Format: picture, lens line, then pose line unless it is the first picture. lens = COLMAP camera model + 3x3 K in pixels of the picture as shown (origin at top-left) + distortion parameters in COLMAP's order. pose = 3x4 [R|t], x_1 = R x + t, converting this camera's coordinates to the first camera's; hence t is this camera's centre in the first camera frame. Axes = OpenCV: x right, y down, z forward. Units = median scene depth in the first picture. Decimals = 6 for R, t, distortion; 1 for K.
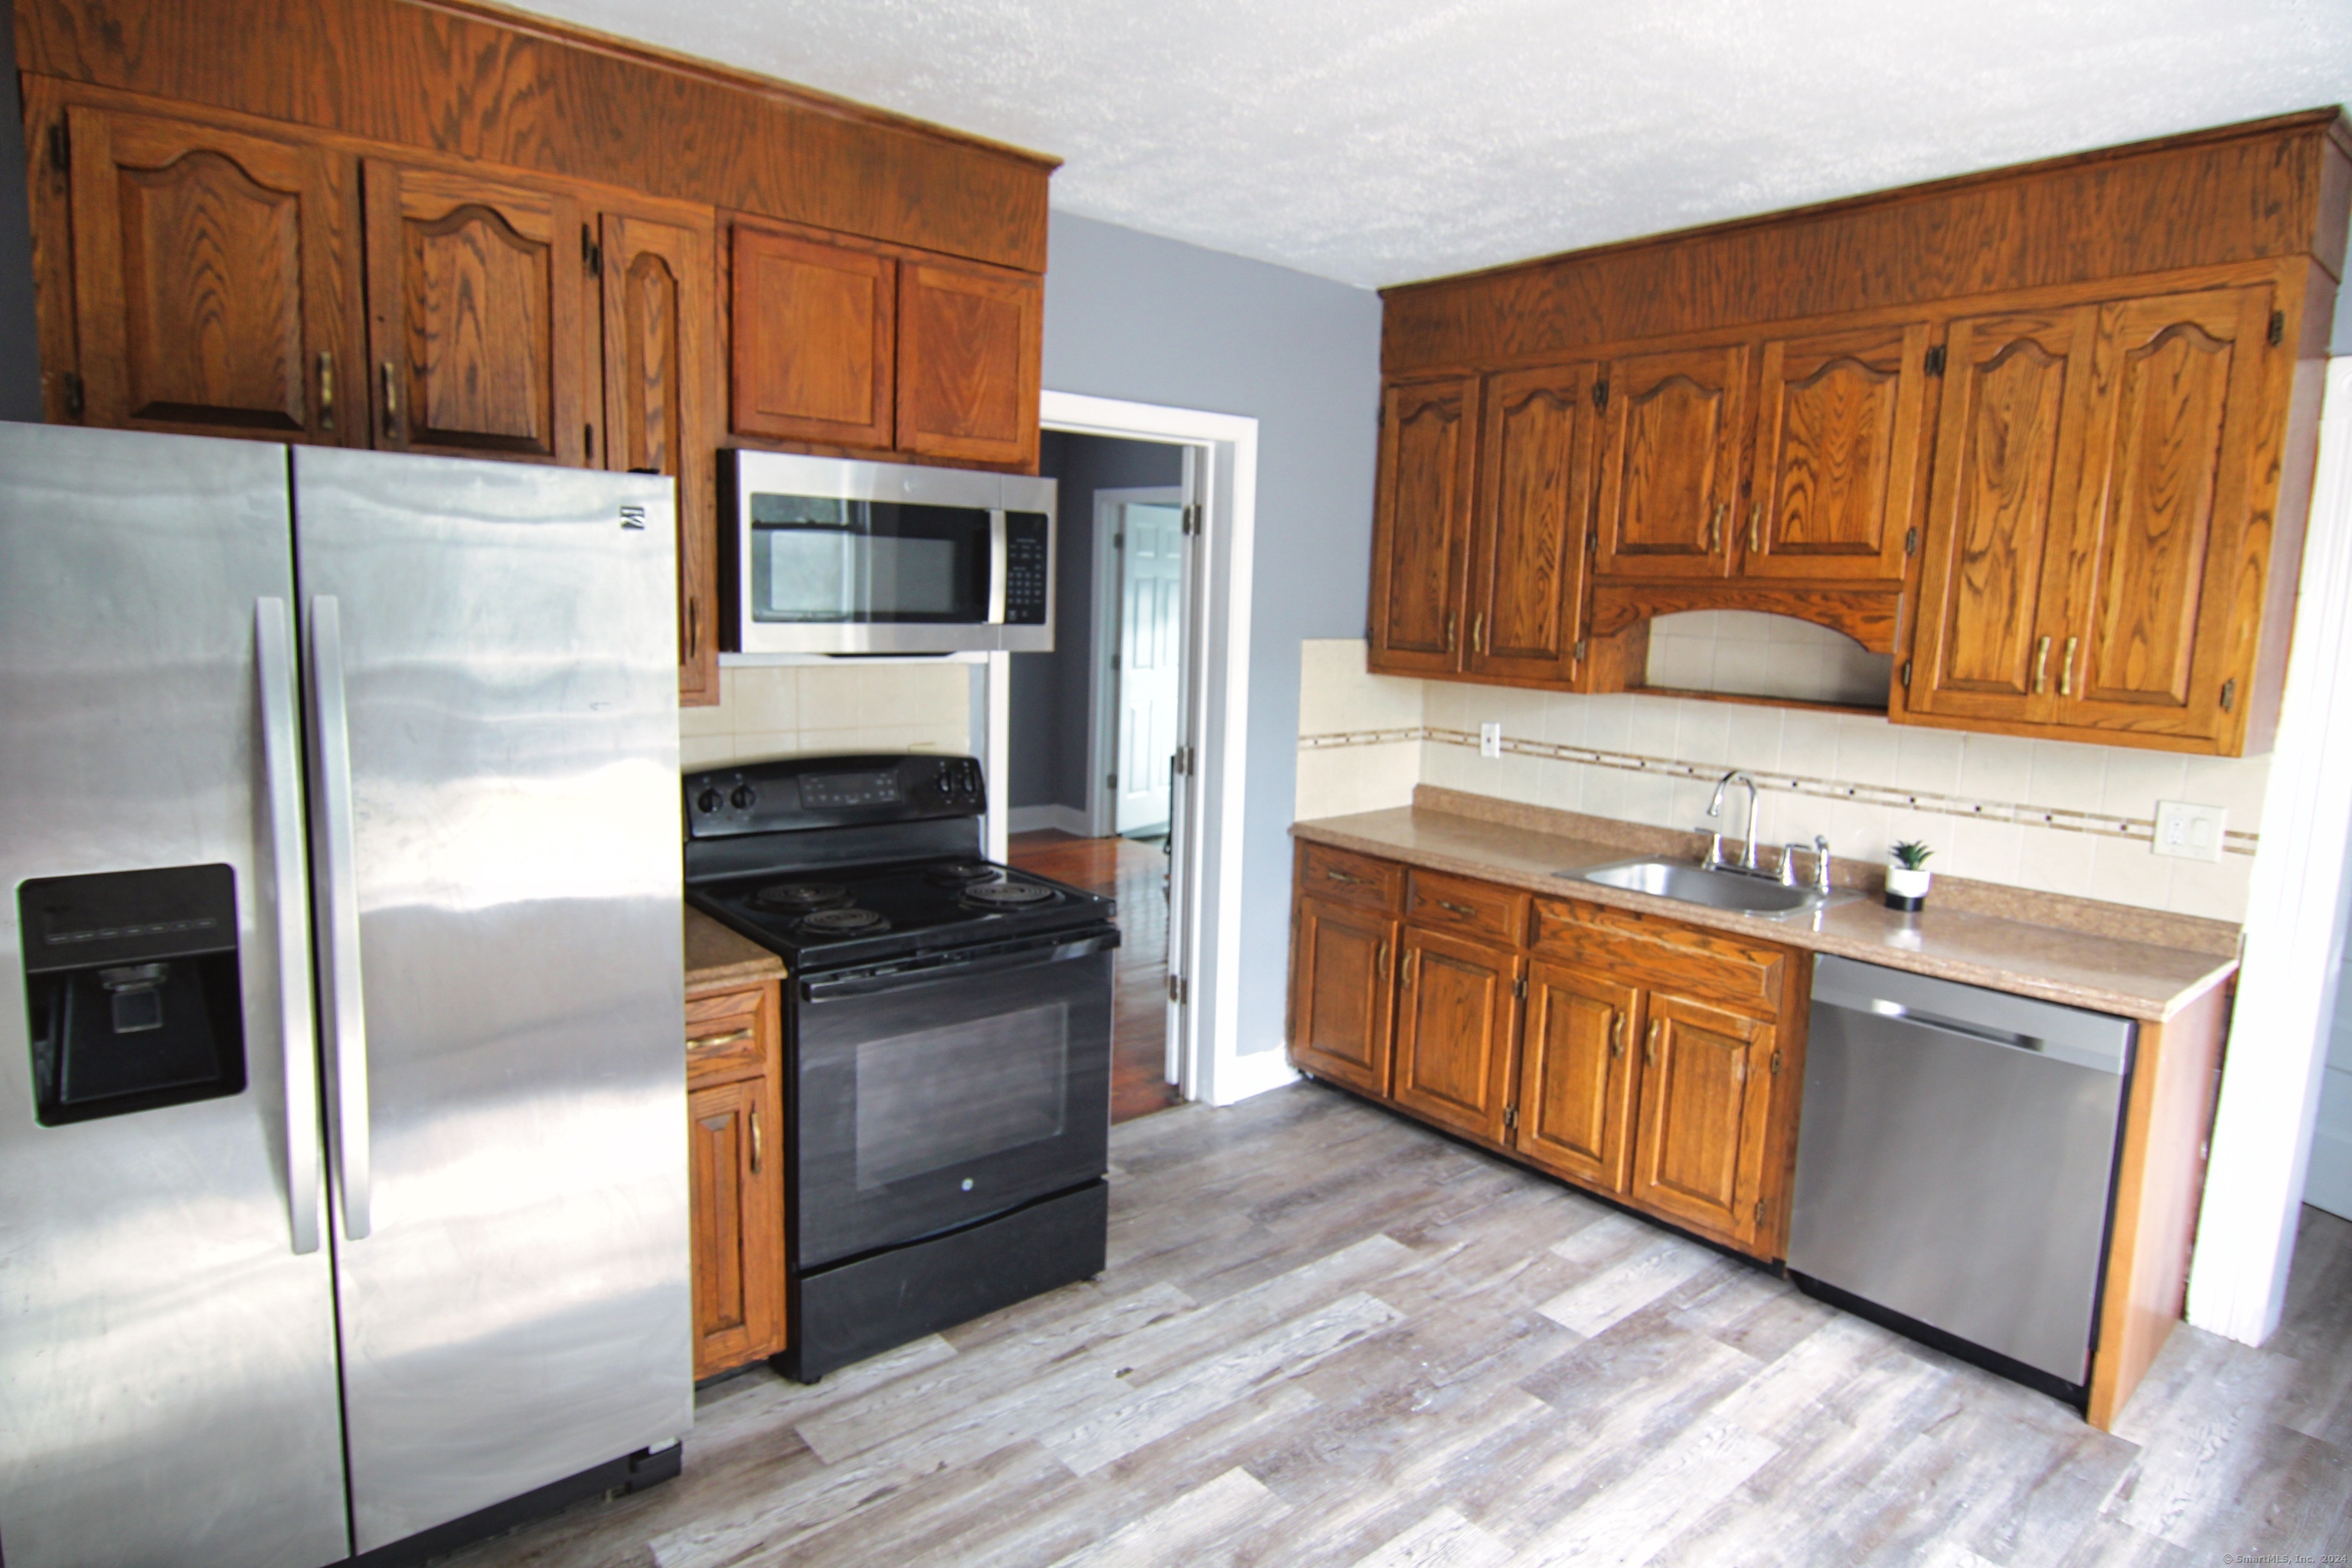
lens RADIAL K [[1320.0, 0, 1186.3], [0, 1320.0, 769.4], [0, 0, 1]] dist [-0.006698, -0.009633]
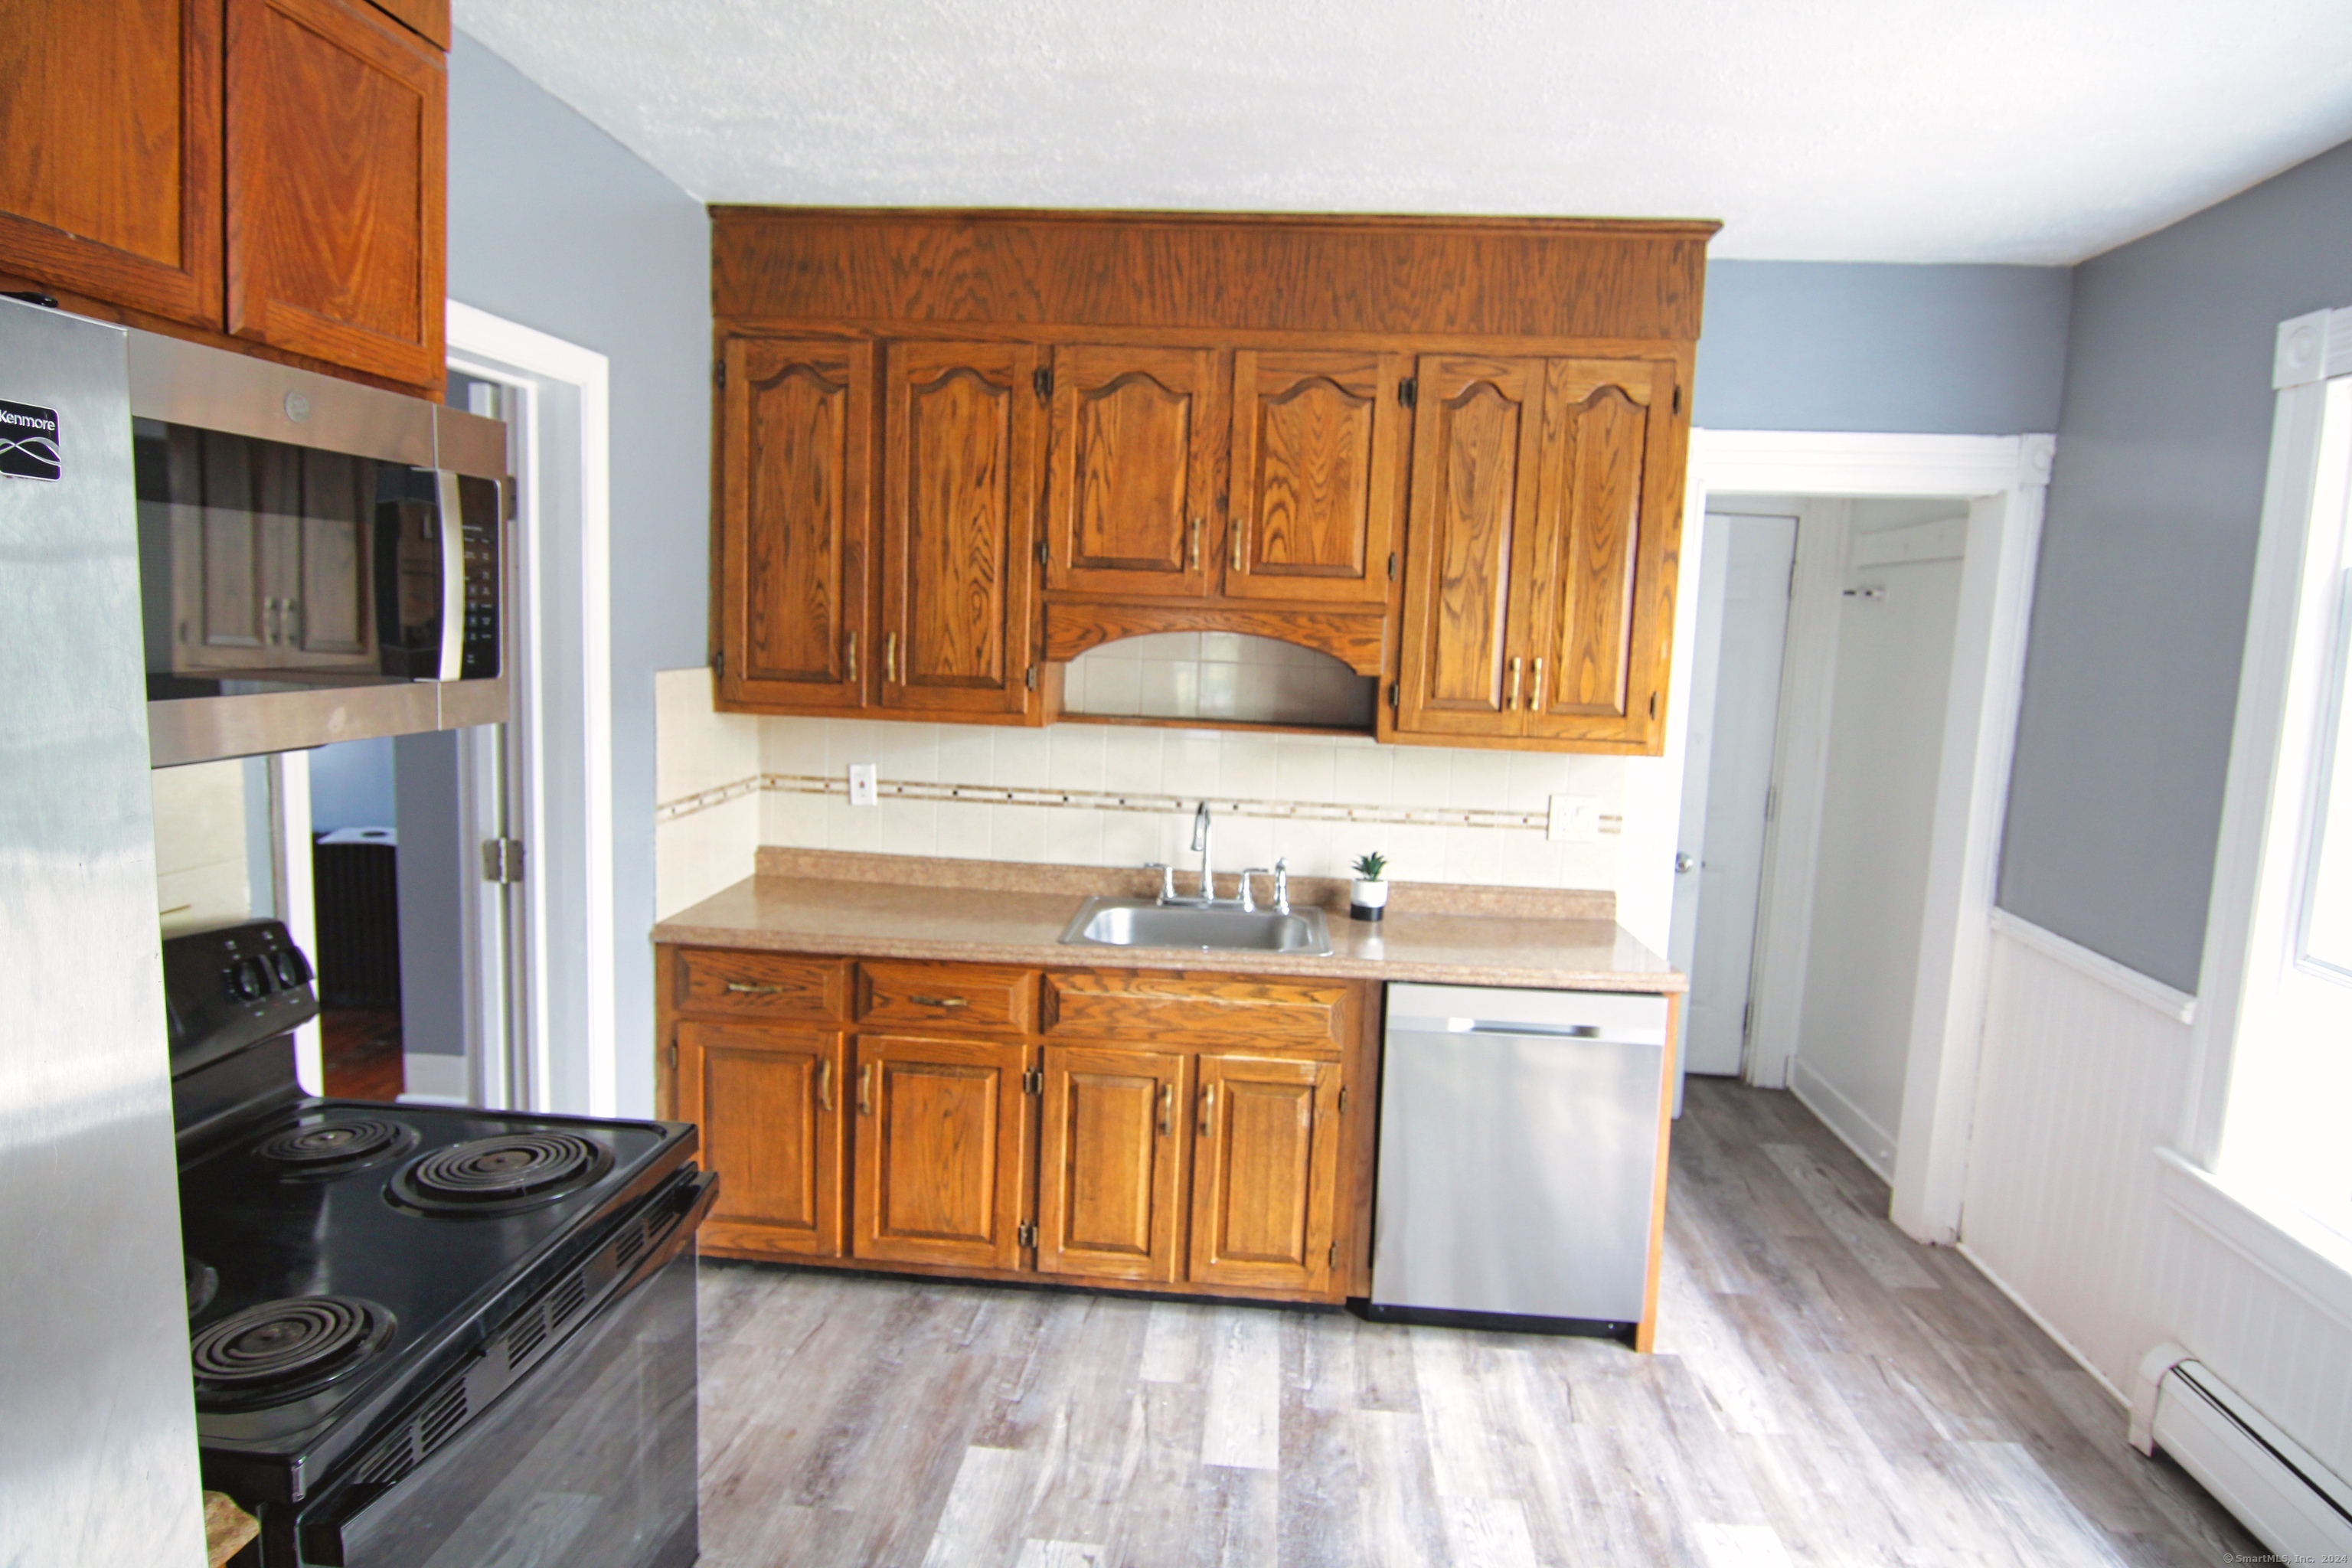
lens RADIAL K [[1320.0, 0, 1184.6], [0, 1320.0, 769.1], [0, 0, 1]] dist [-0.006698, -0.009633]
pose [[0.703404, -0.083682, 0.705847, -0.306586], [0.080179, 0.996049, 0.038186, -0.068740], [-0.706253, 0.029734, 0.707335, 0.395915]]
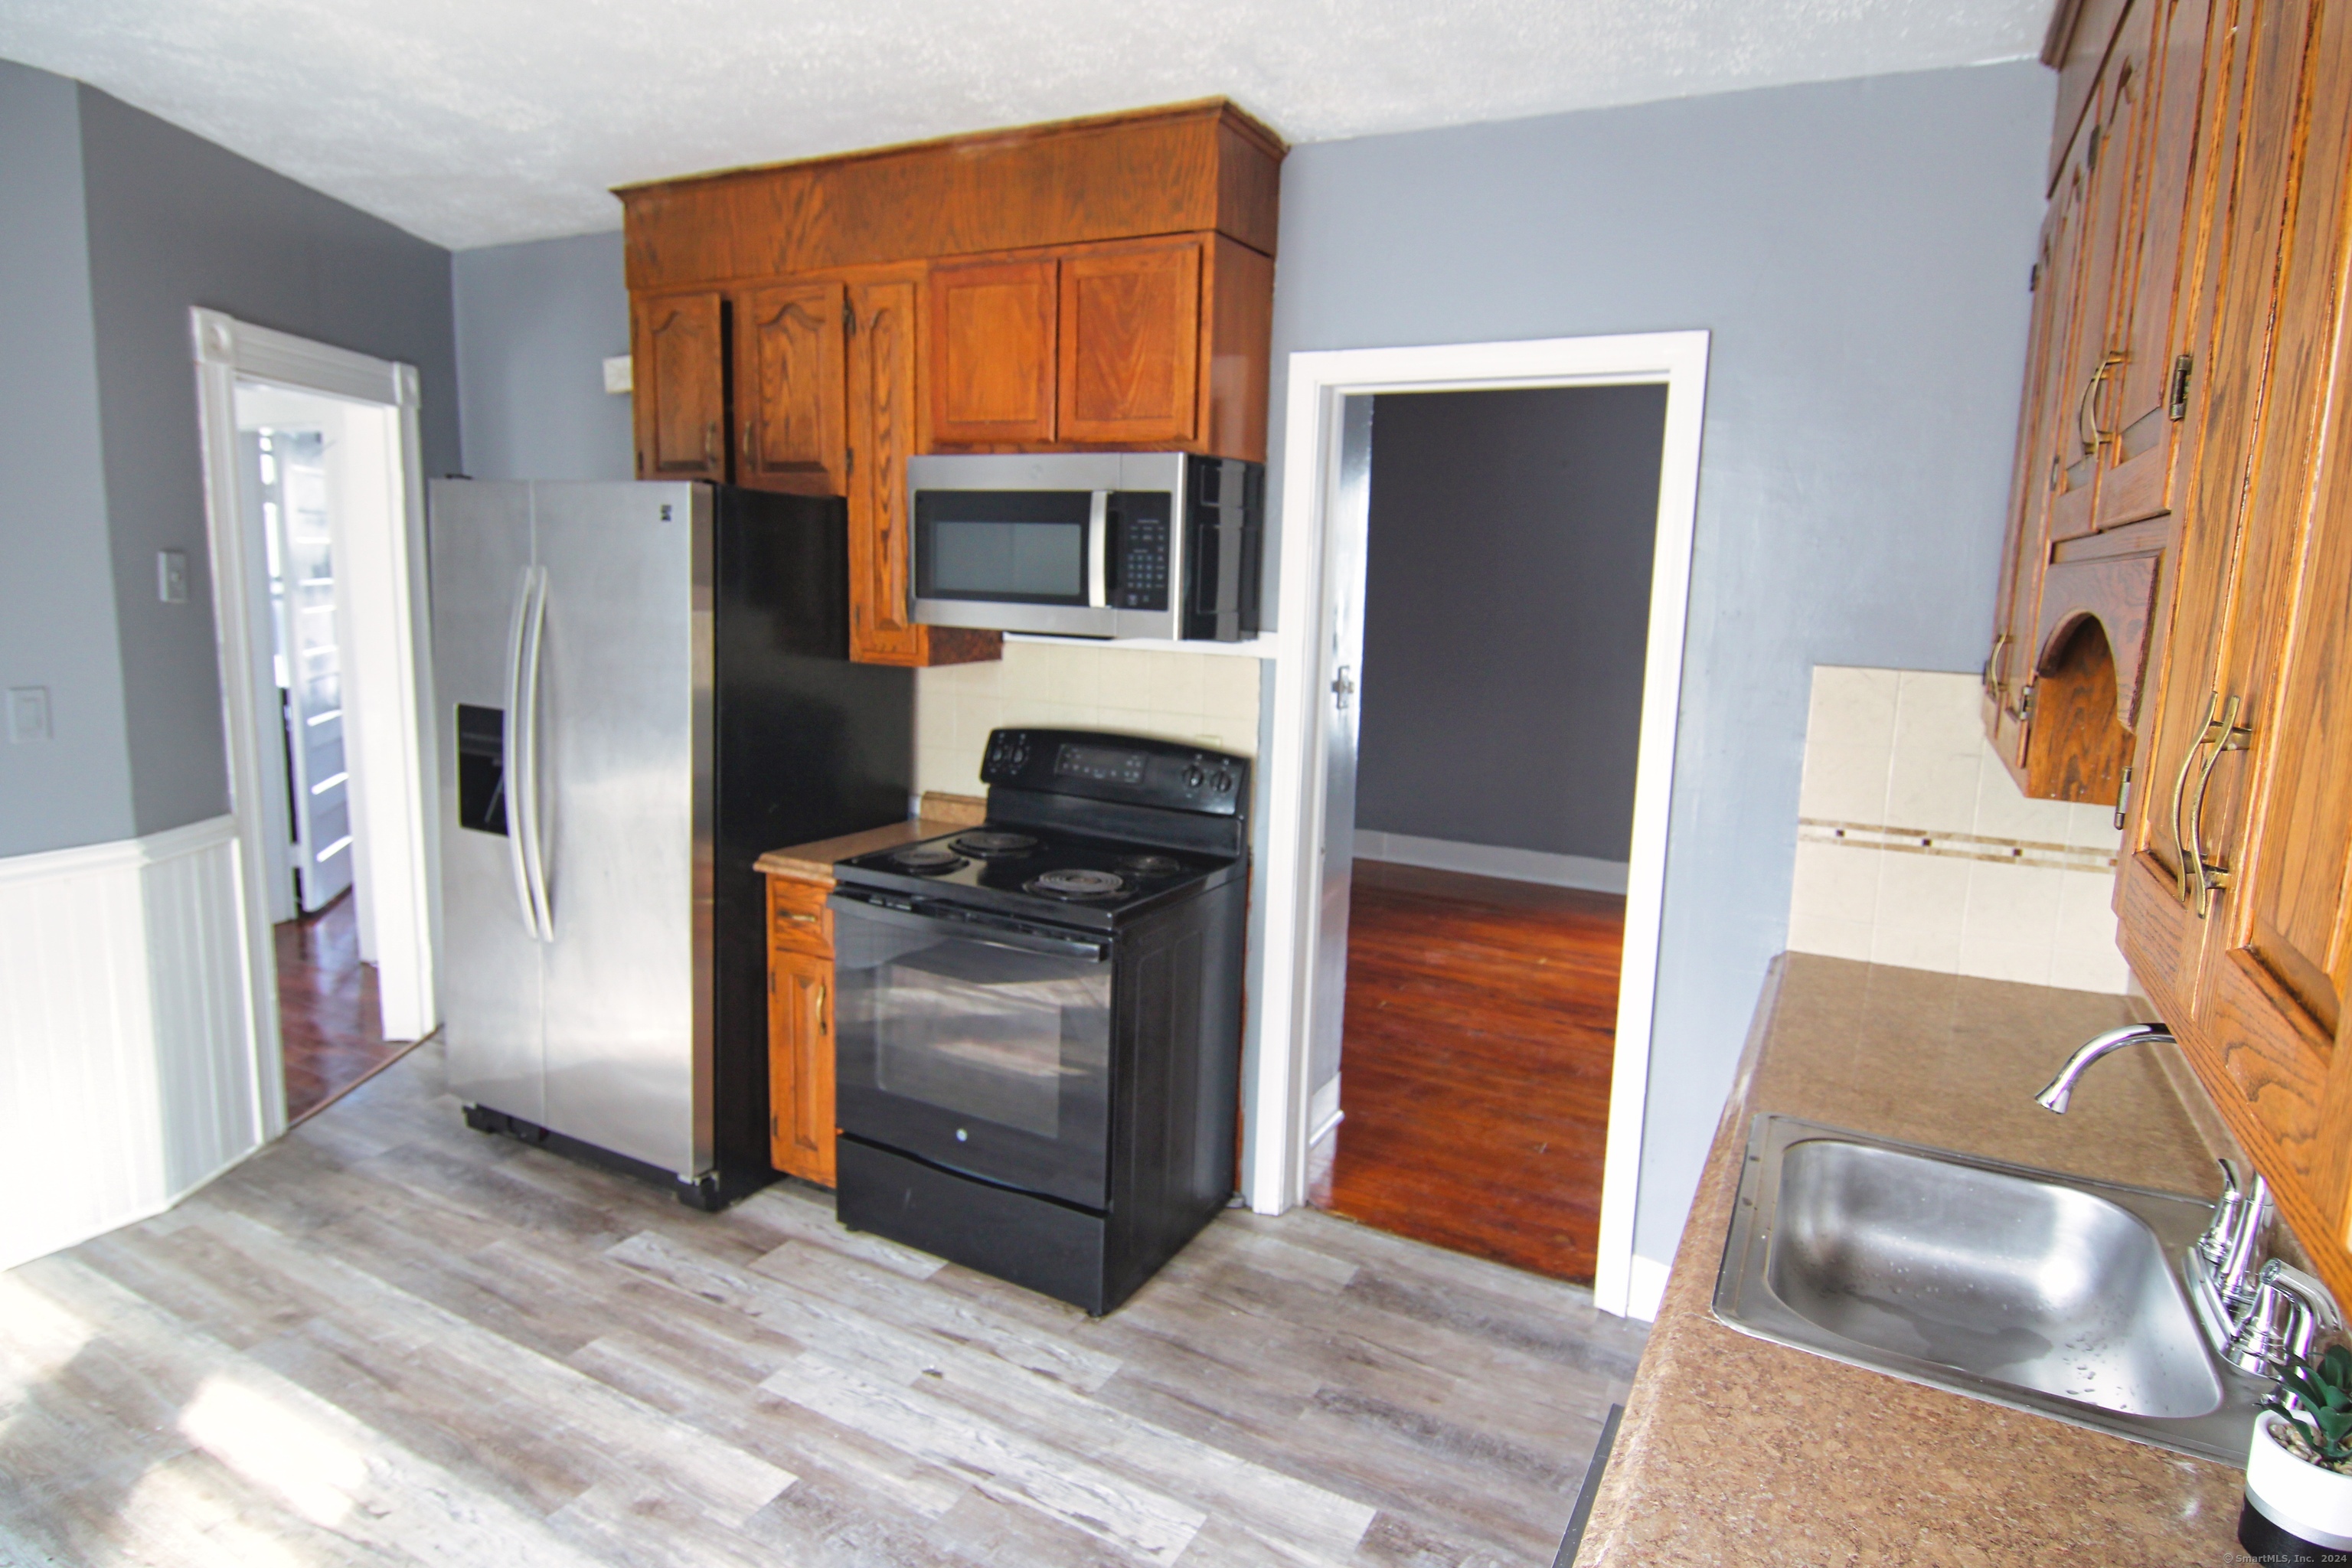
lens RADIAL K [[1320.0, 0, 1178.3], [0, 1320.0, 765.9], [0, 0, 1]] dist [-0.006698, -0.009633]
pose [[0.373385, 0.122488, -0.919554, 0.771226], [-0.147205, 0.986509, 0.071634, -0.071123], [0.915923, 0.108616, 0.386378, 0.668579]]
